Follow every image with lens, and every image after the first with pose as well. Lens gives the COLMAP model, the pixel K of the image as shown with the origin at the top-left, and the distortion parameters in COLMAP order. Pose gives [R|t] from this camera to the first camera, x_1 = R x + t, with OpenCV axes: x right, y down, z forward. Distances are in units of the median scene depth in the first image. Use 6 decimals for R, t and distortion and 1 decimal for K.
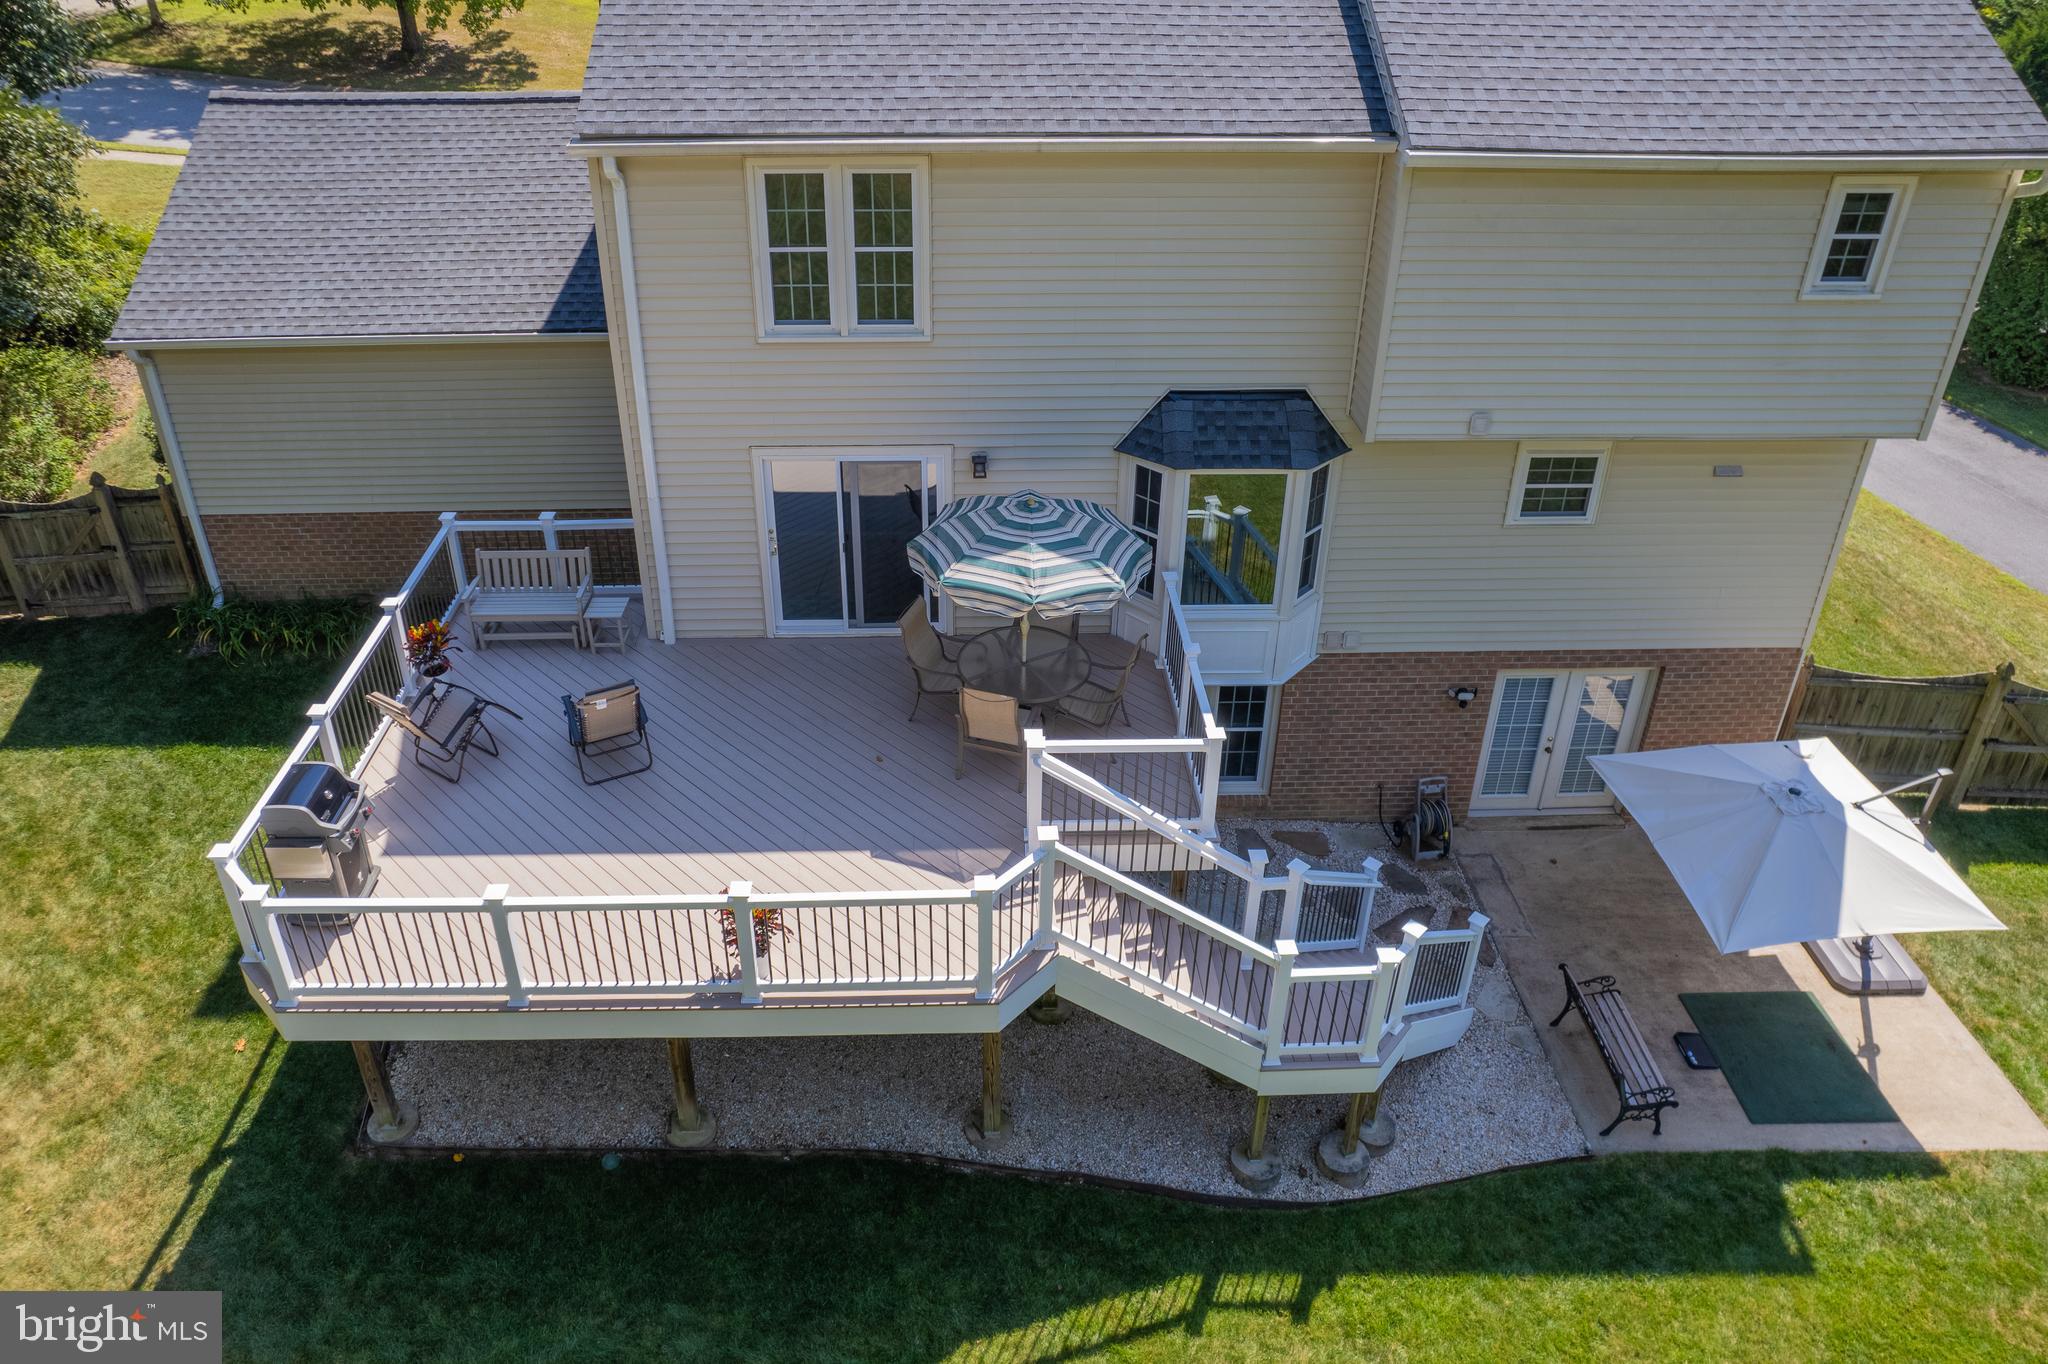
lens RADIAL K [[1368.3, 0, 1016.9], [0, 1368.3, 620.6], [0, 0, 1]] dist [-0.065403, 0.052233]
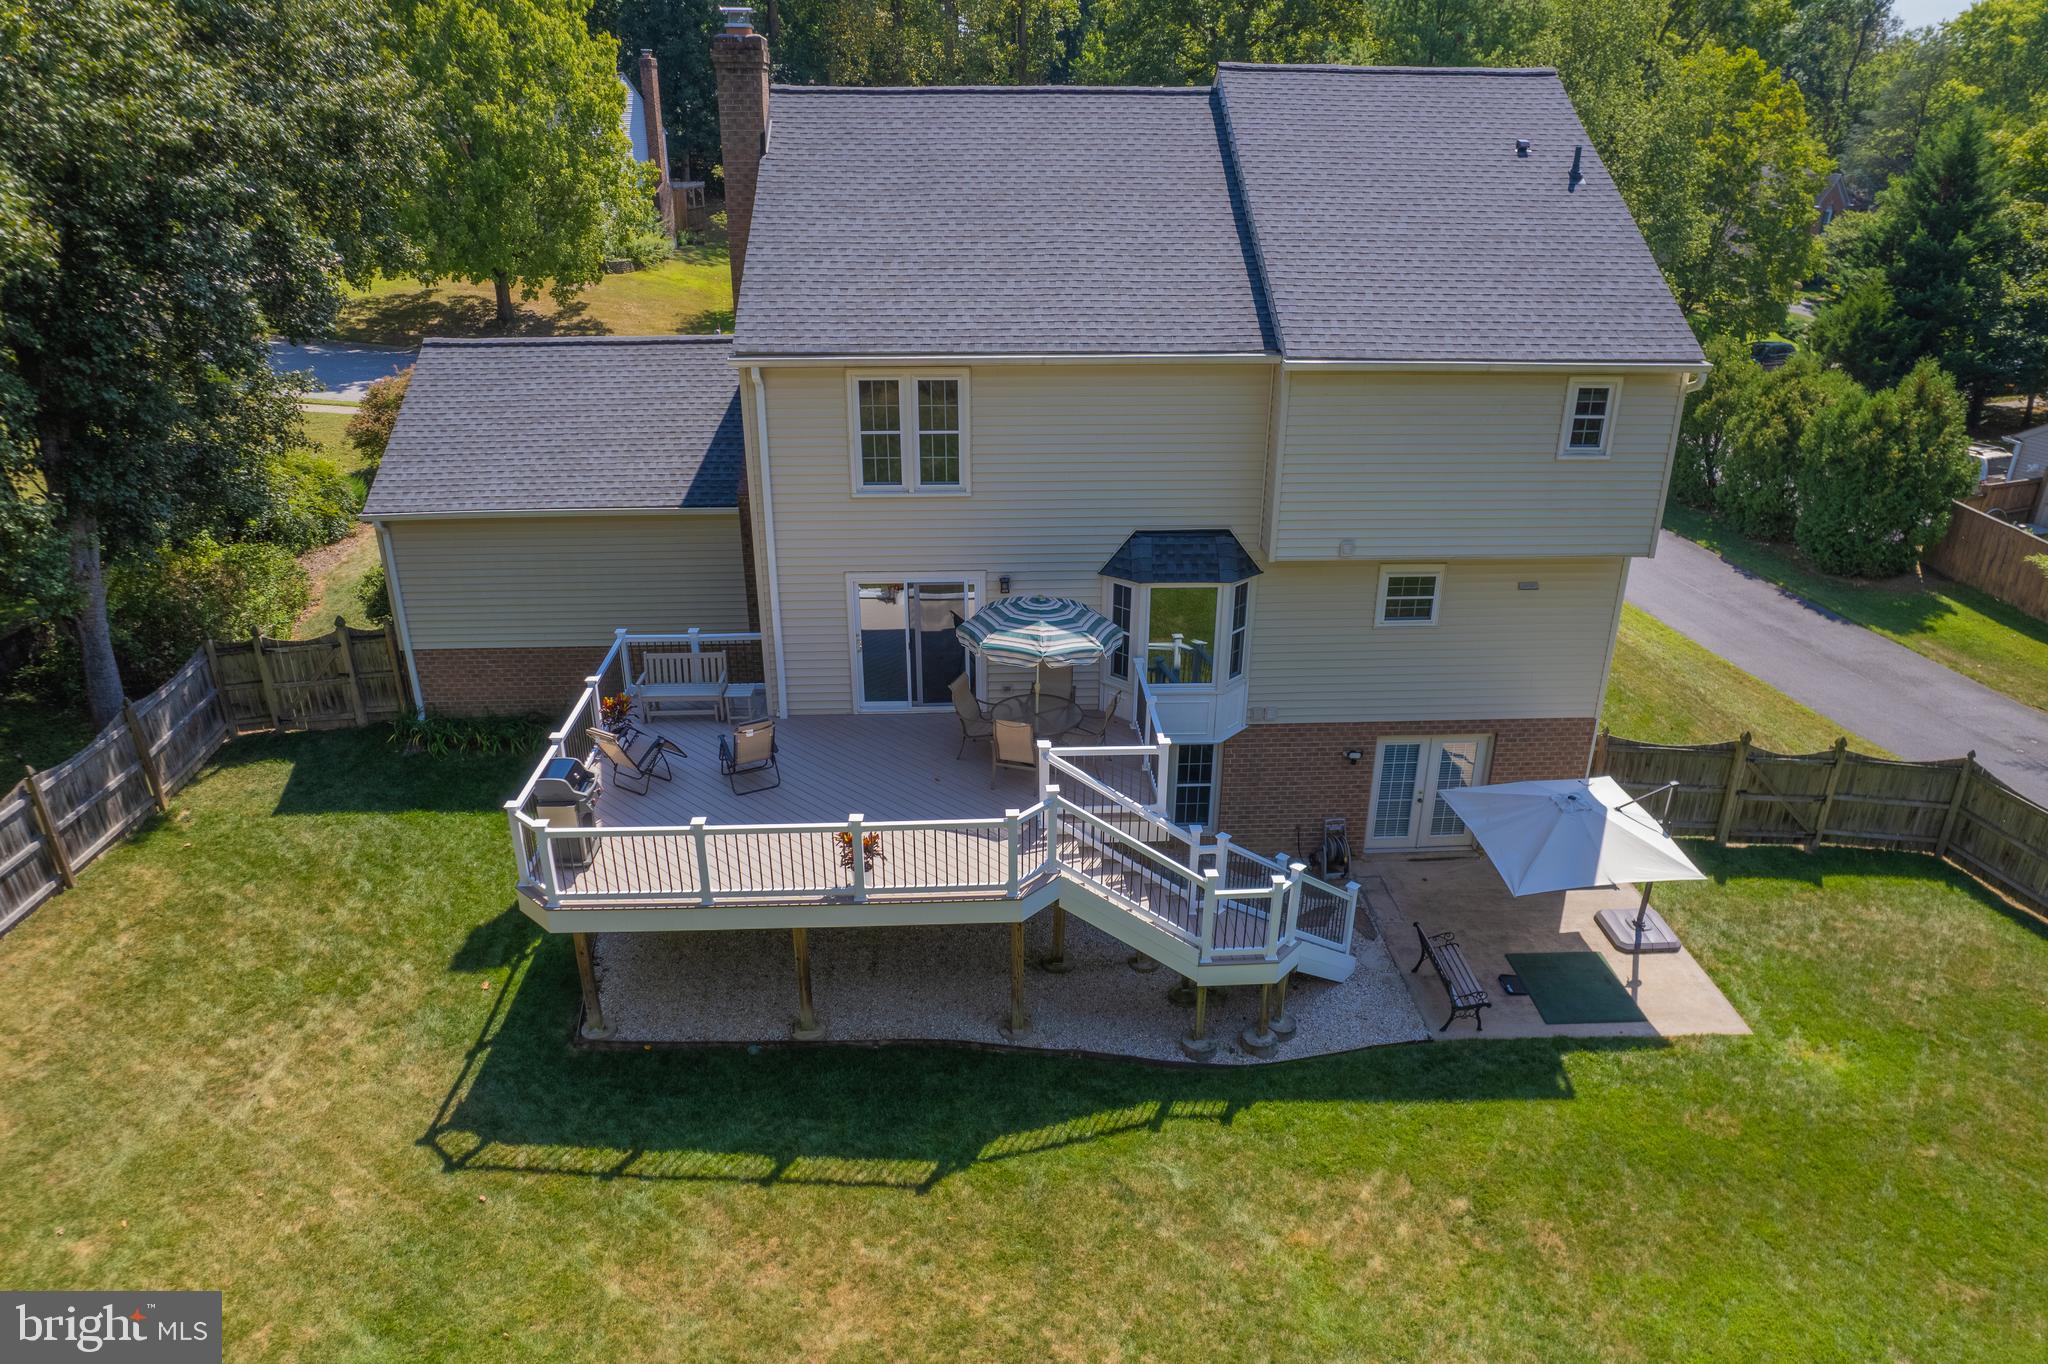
lens RADIAL K [[1307.6, 0, 1064.1], [0, 1307.6, 795.0], [0, 0, 1]] dist [-0.003776, -0.083576]
pose [[0.999690, -0.009956, 0.022829, 0.001366], [0.011179, 0.998473, -0.054093, 0.195797], [-0.022255, 0.054331, 0.998275, -0.390082]]
